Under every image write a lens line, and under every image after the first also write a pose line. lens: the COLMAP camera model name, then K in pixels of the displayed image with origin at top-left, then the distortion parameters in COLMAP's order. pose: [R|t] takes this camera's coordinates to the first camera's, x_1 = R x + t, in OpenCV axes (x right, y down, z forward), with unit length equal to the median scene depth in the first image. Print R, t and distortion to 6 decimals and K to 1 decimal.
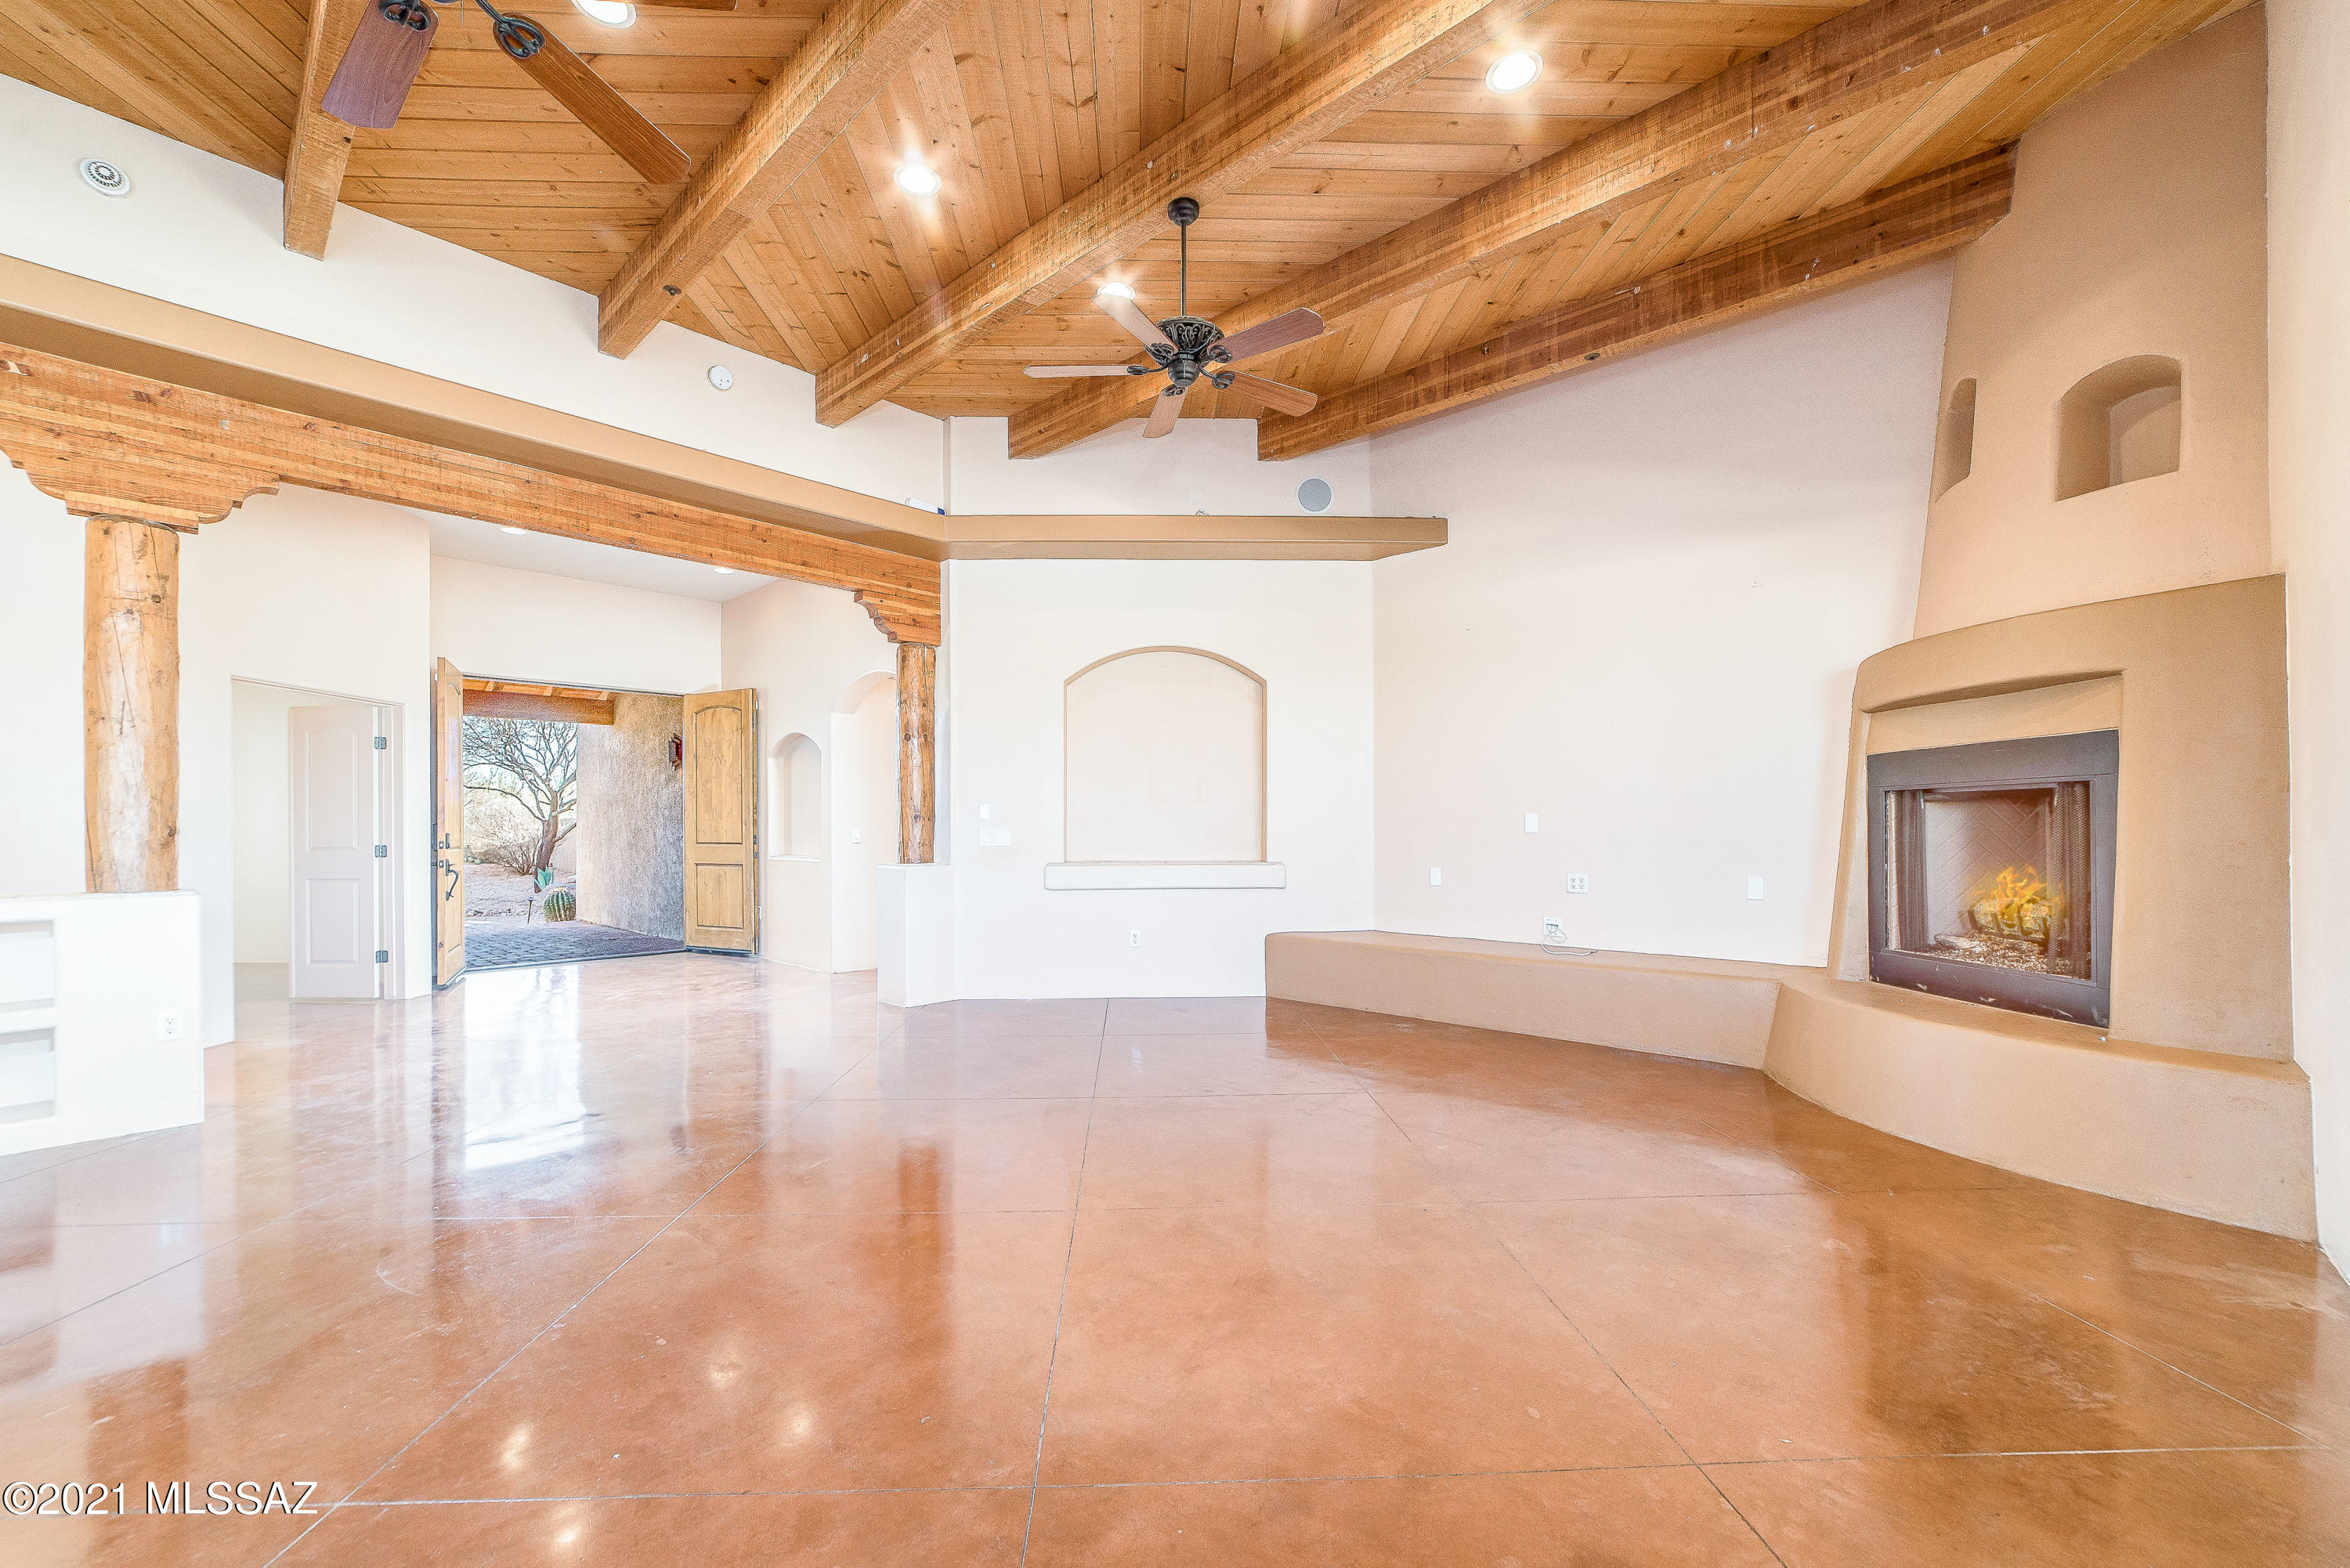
lens RADIAL K [[947.5, 0, 1139.4], [0, 947.5, 836.3], [0, 0, 1]] dist [-0.001710, 0.000287]
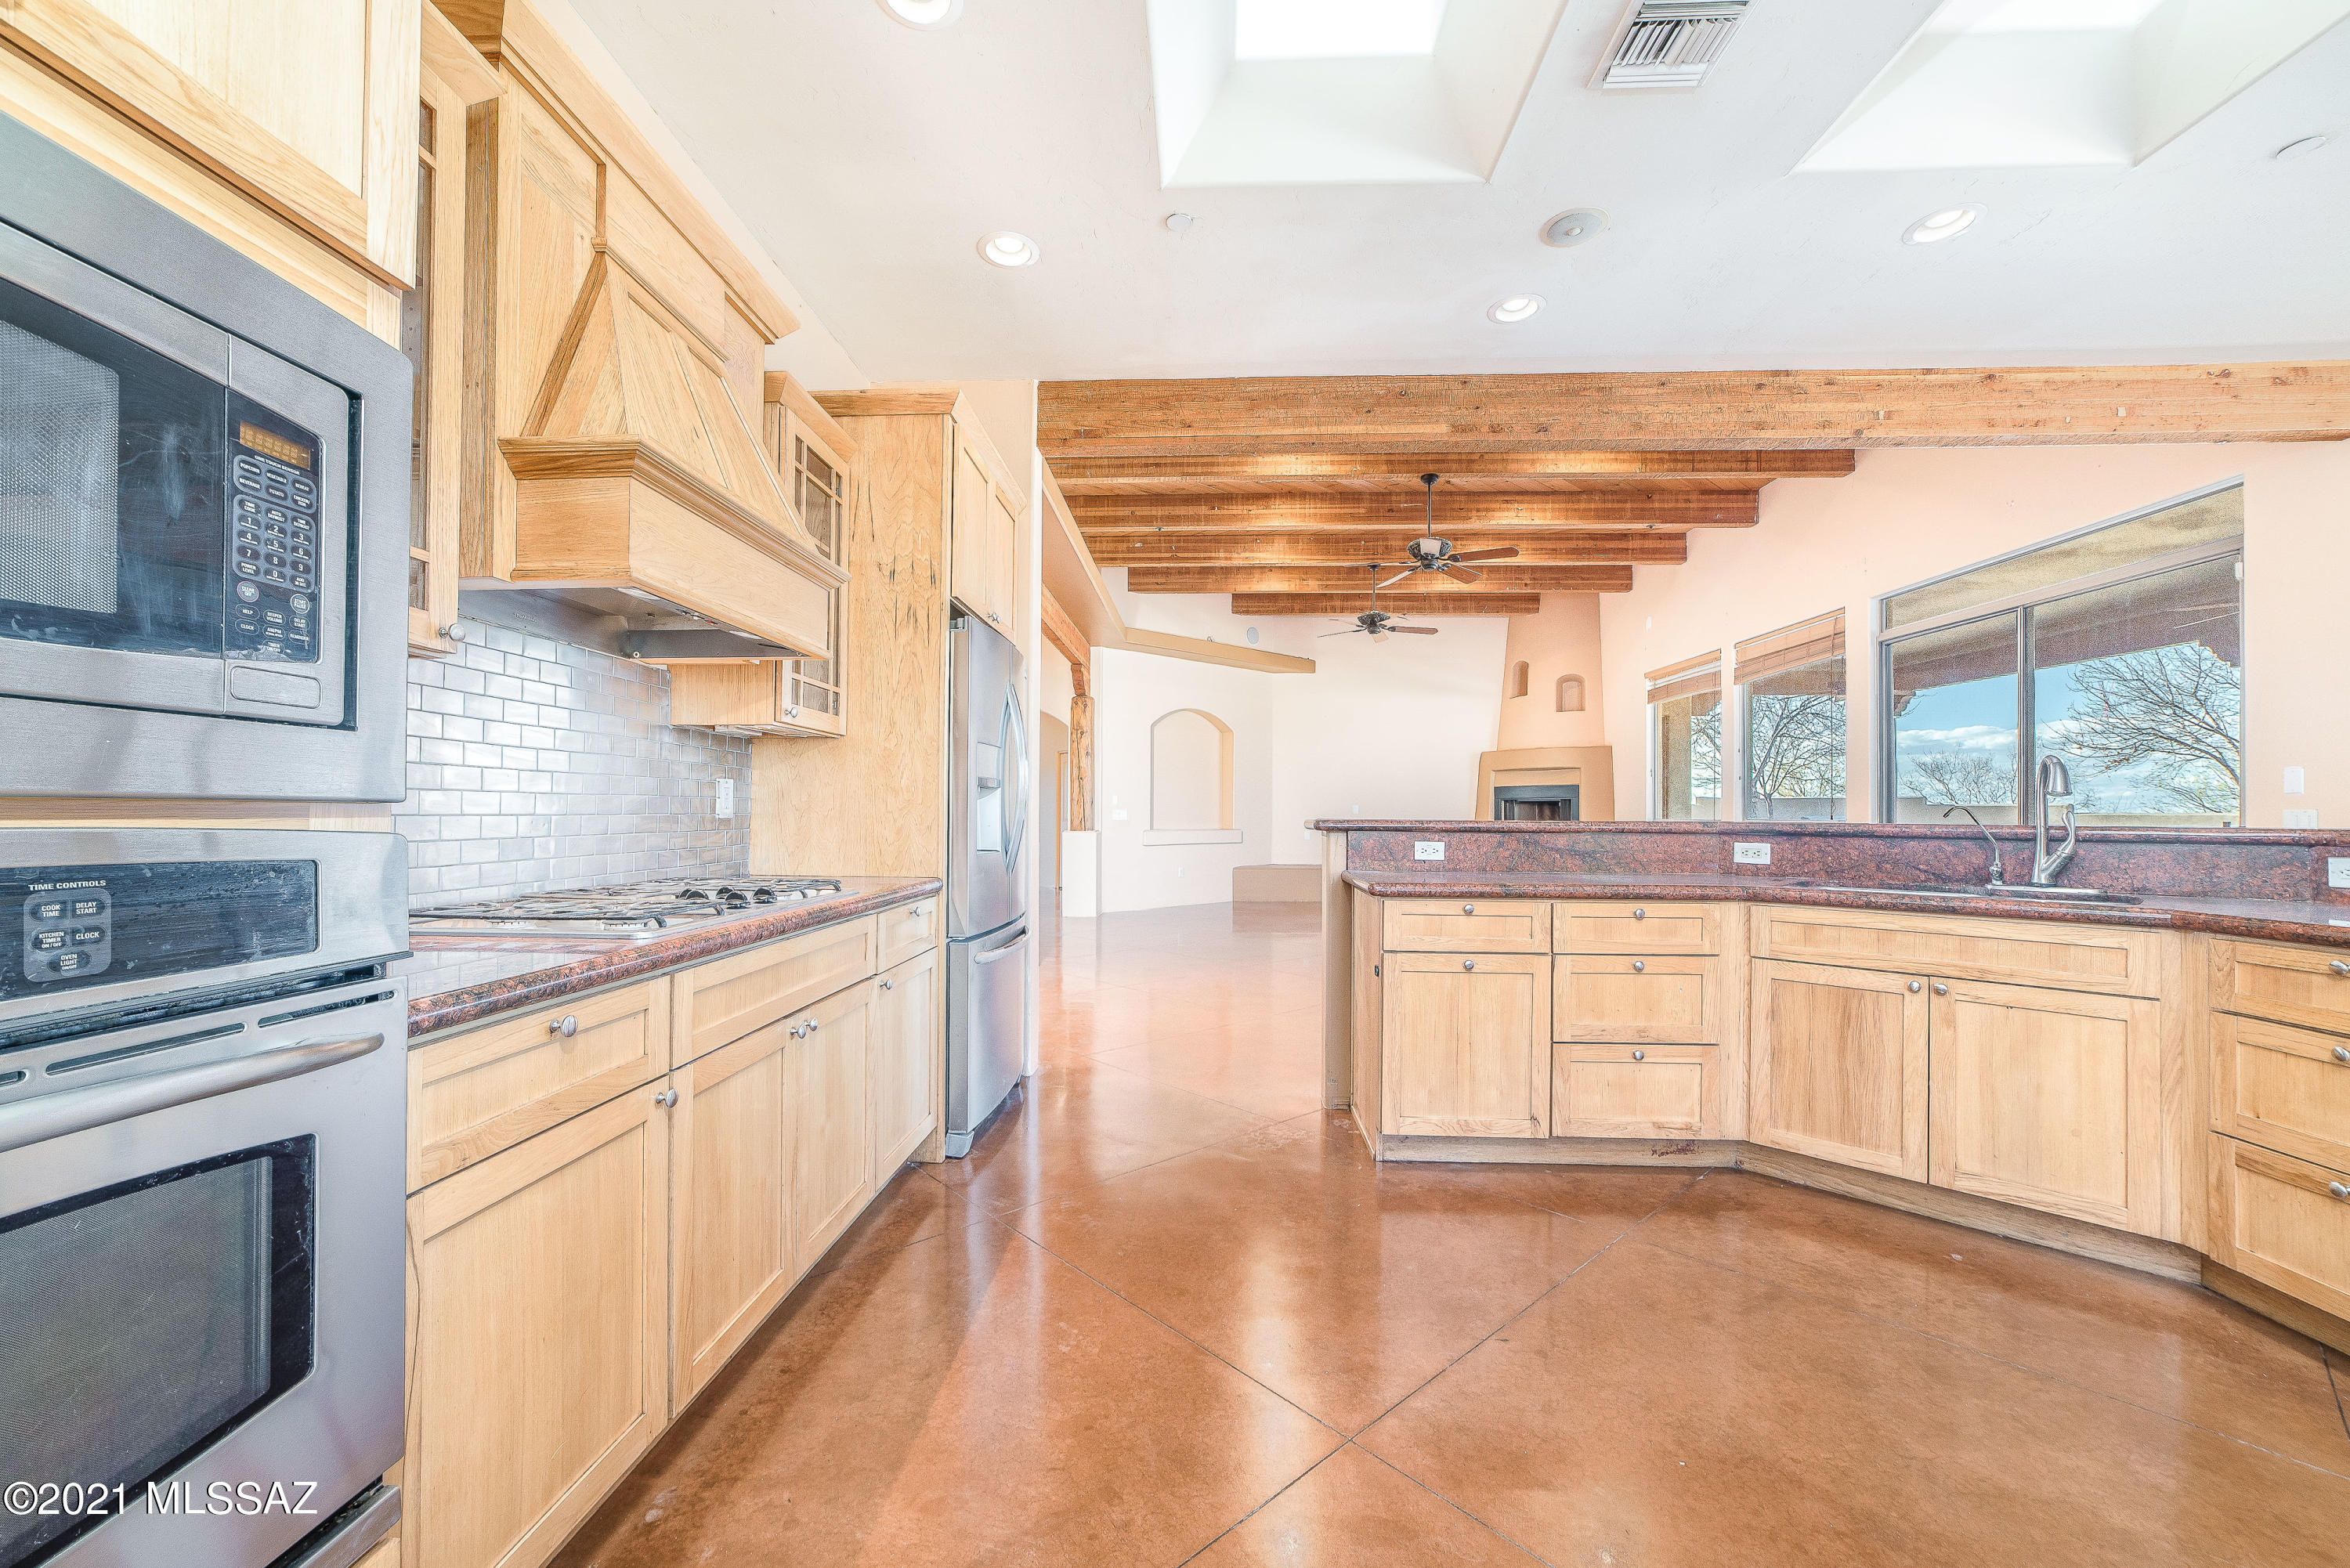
lens RADIAL K [[914.7, 0, 1168.2], [0, 914.7, 805.6], [0, 0, 1]] dist [-0.024226, 0.008246]
pose [[0.769166, 0.014096, 0.638894, -1.653951], [0.000338, 0.999748, -0.022464, 0.027631], [-0.639049, 0.017494, 0.768967, -0.441698]]
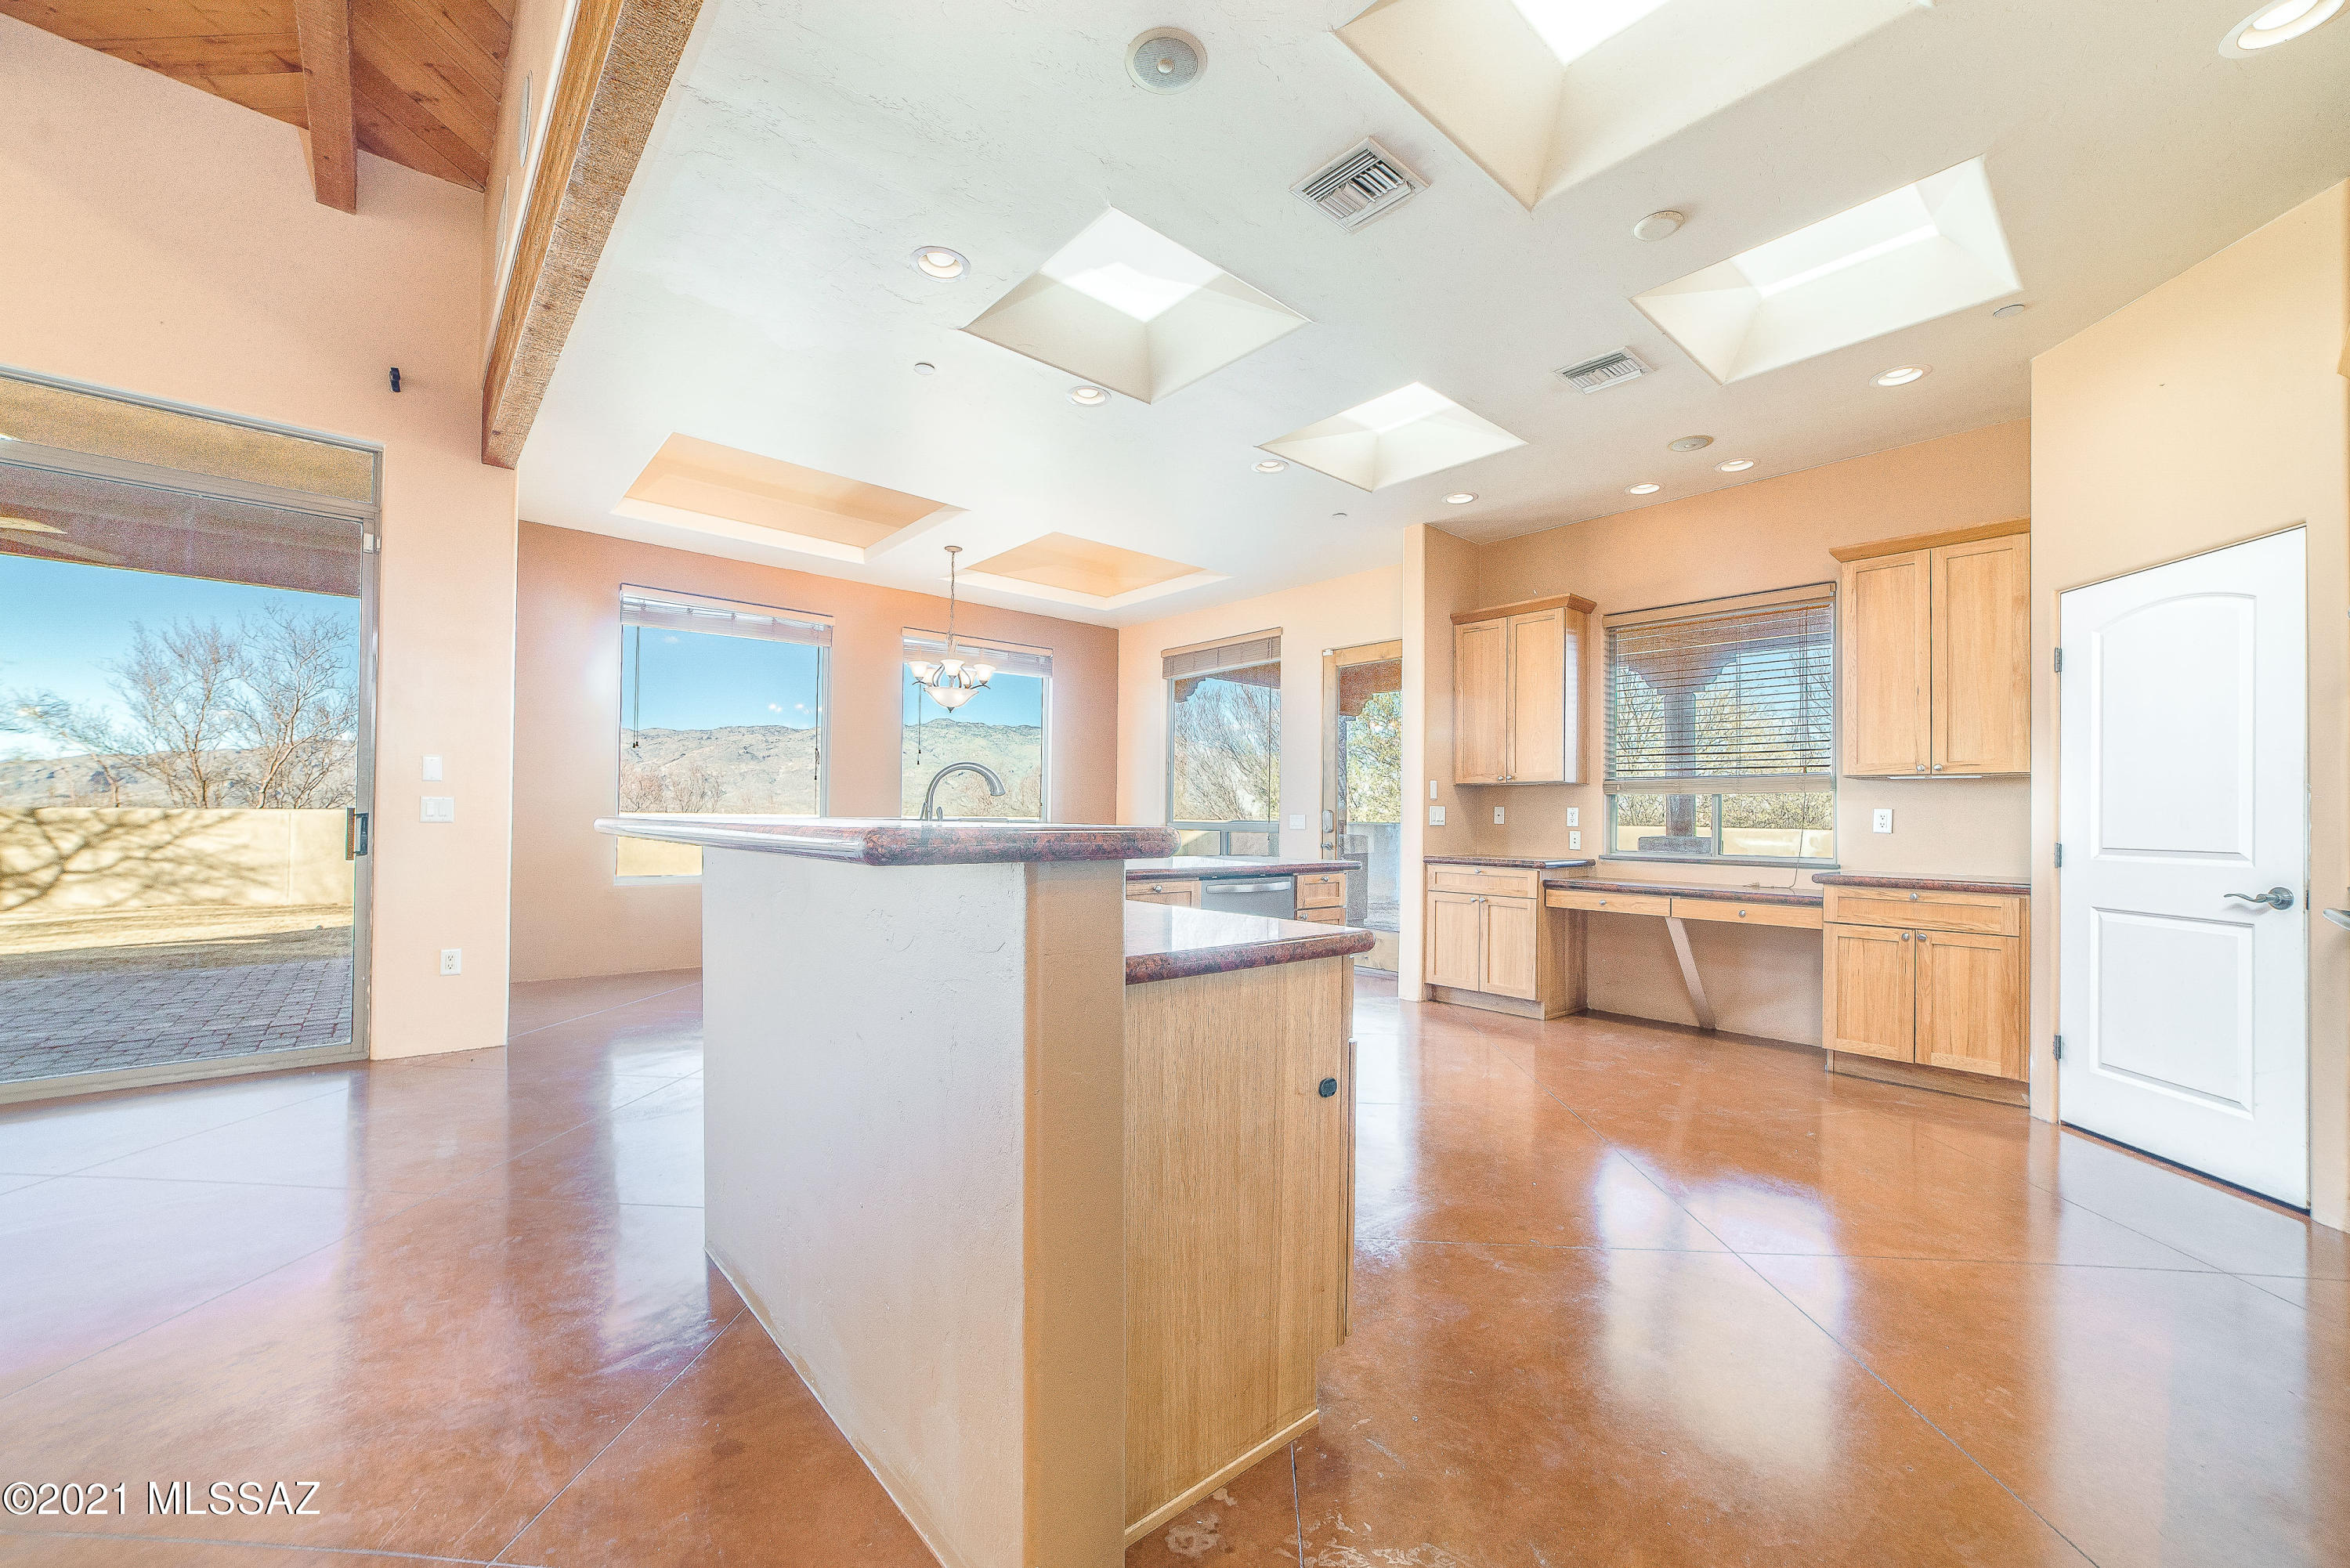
lens RADIAL K [[914.7, 0, 1168.2], [0, 914.7, 805.6], [0, 0, 1]] dist [-0.024226, 0.008246]
pose [[-0.993666, -0.010093, 0.111922, -1.087769], [-0.009767, 0.999946, 0.003459, 0.013988], [-0.111951, 0.002344, -0.993711, 0.359163]]
